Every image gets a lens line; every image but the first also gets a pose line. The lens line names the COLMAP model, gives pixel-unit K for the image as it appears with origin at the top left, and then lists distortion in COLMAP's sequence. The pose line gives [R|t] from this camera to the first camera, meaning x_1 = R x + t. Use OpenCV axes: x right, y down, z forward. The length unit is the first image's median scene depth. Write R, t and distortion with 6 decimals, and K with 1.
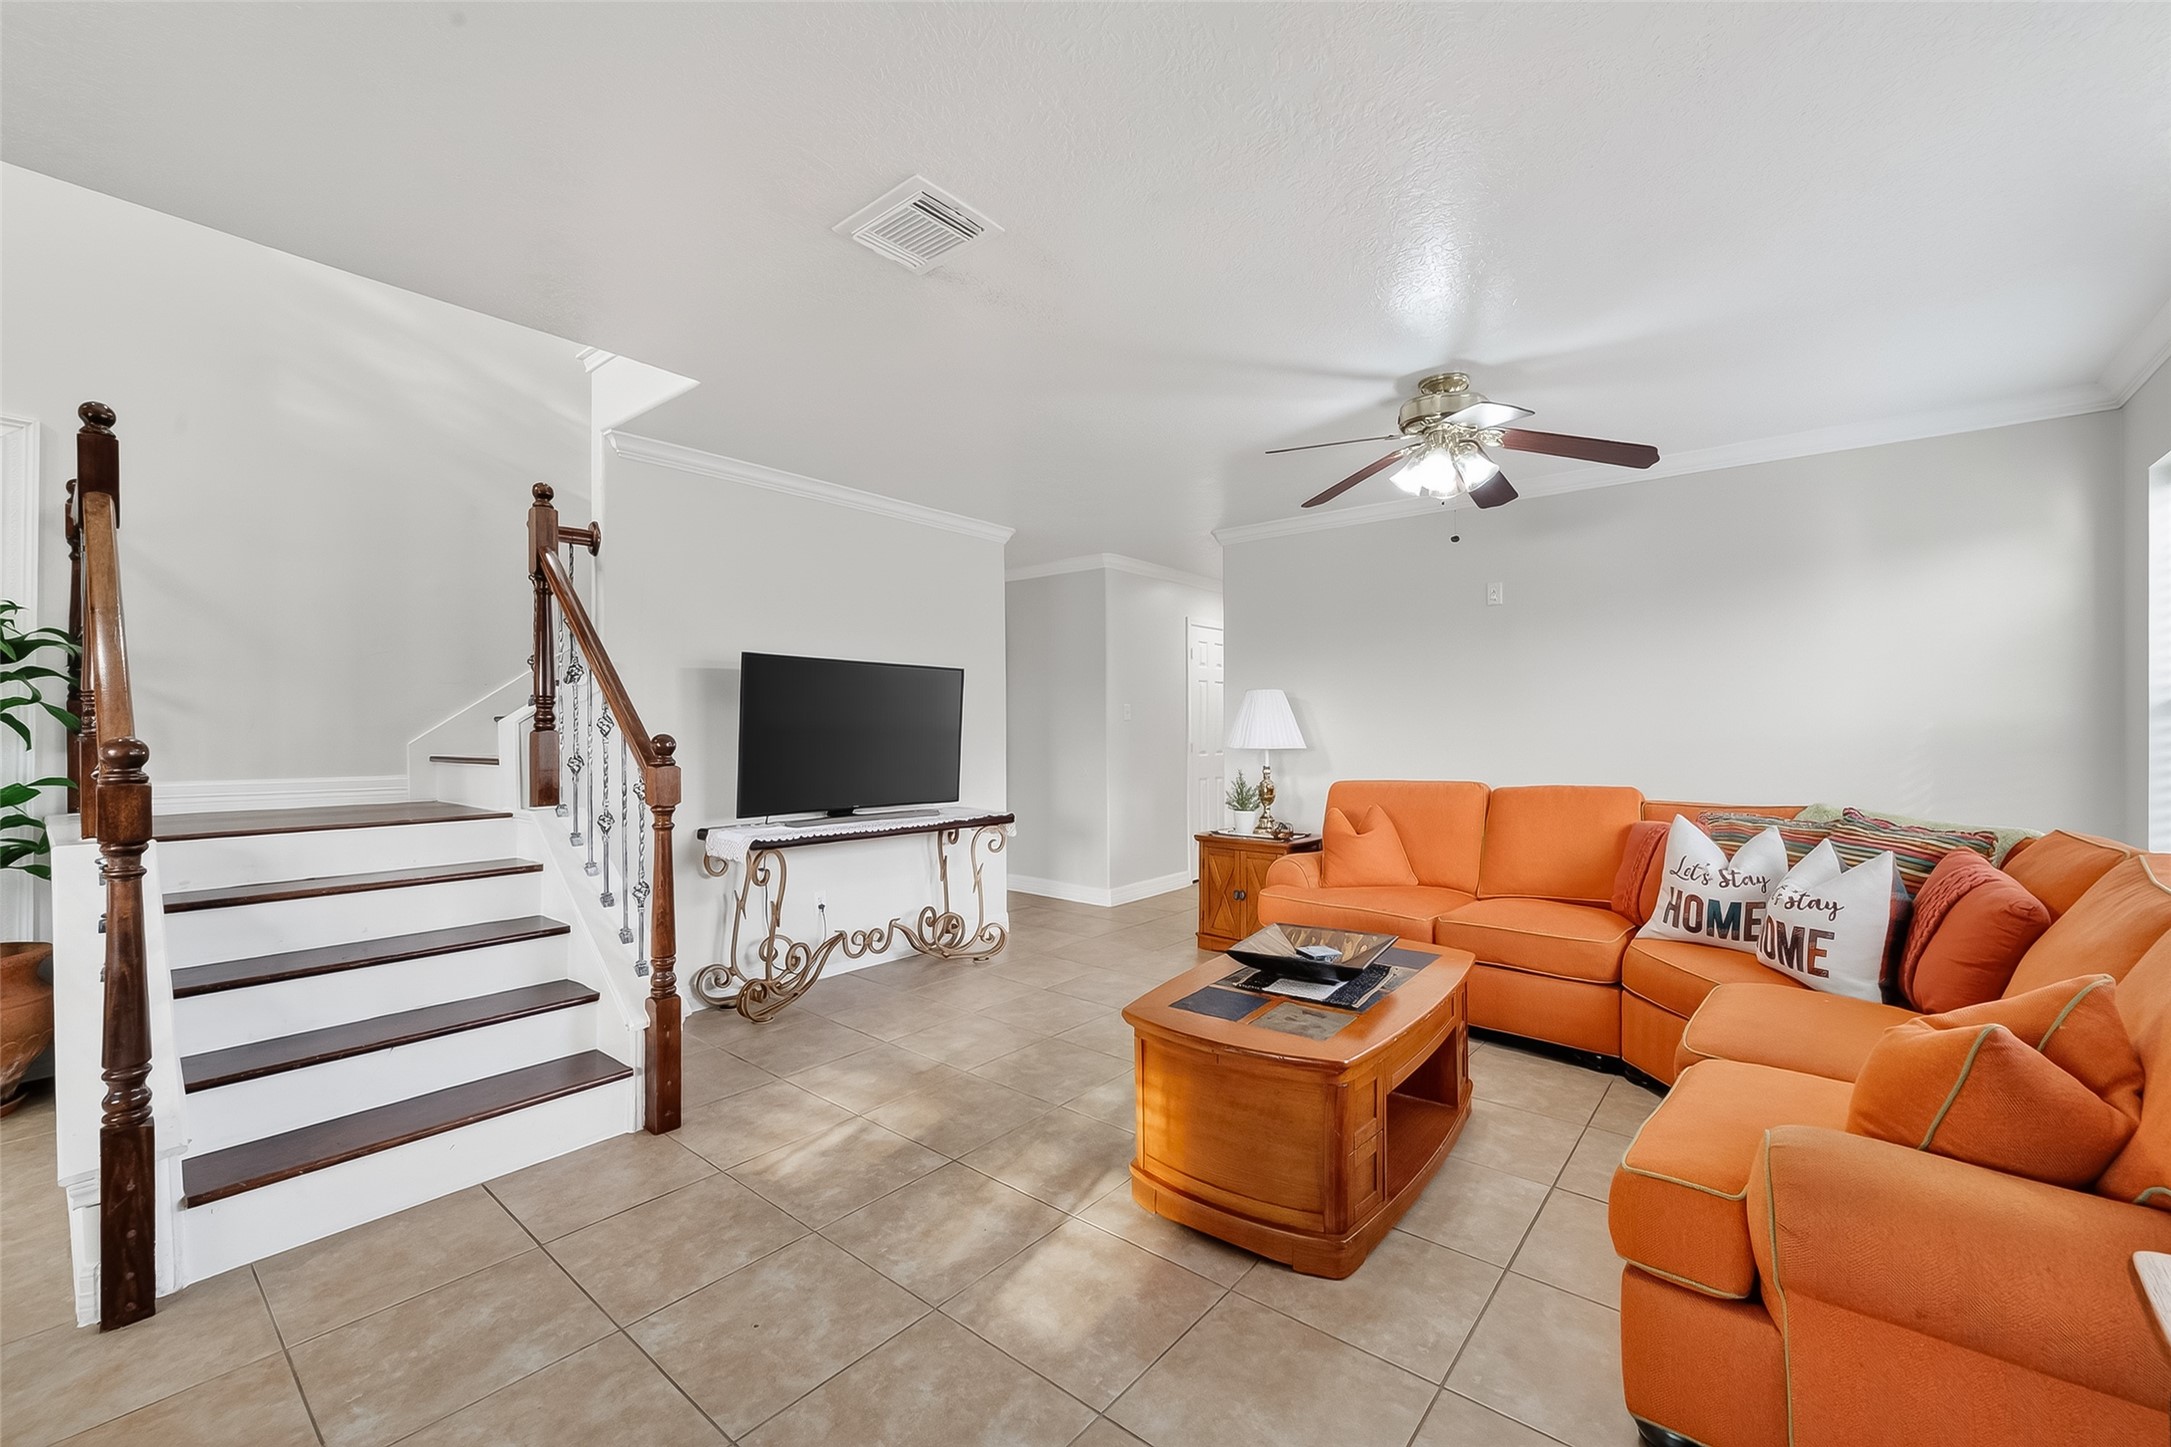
lens RADIAL K [[884.6, 0, 1102.2], [0, 884.6, 722.7], [0, 0, 1]] dist [0.005896, -0.000357]
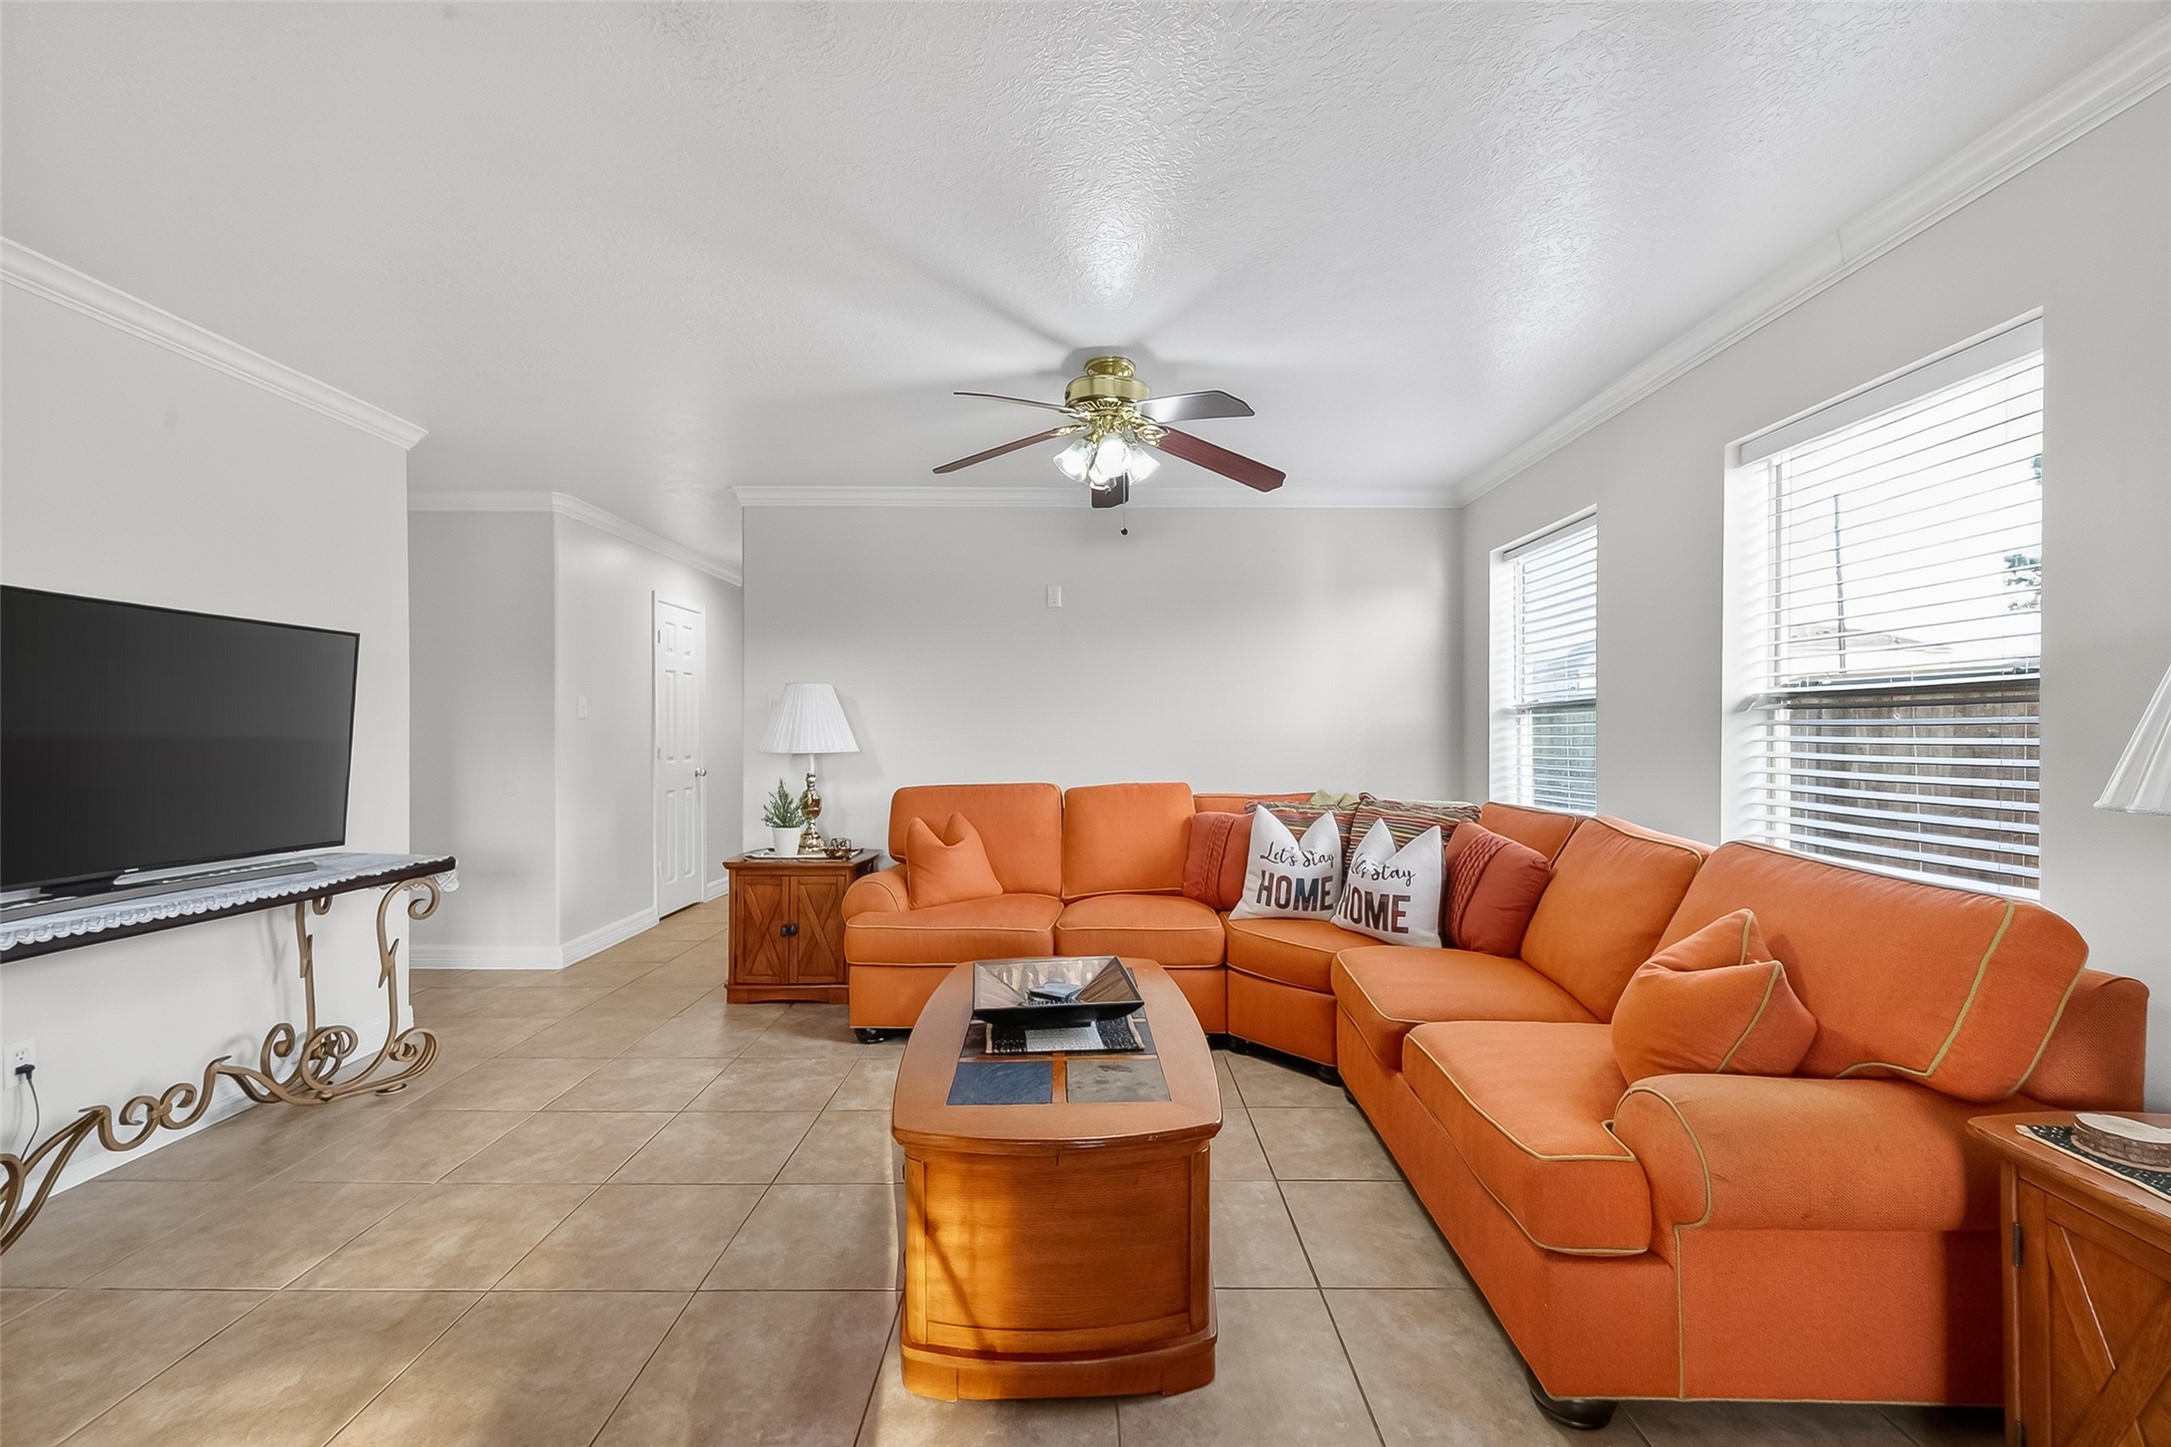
lens RADIAL K [[884.6, 0, 1102.2], [0, 884.6, 722.7], [0, 0, 1]] dist [0.005896, -0.000357]
pose [[0.772310, 0.005750, 0.635220, -0.219542], [-0.004409, 0.999983, -0.003691, 0.003704], [-0.635231, 0.000050, 0.772322, 0.259777]]
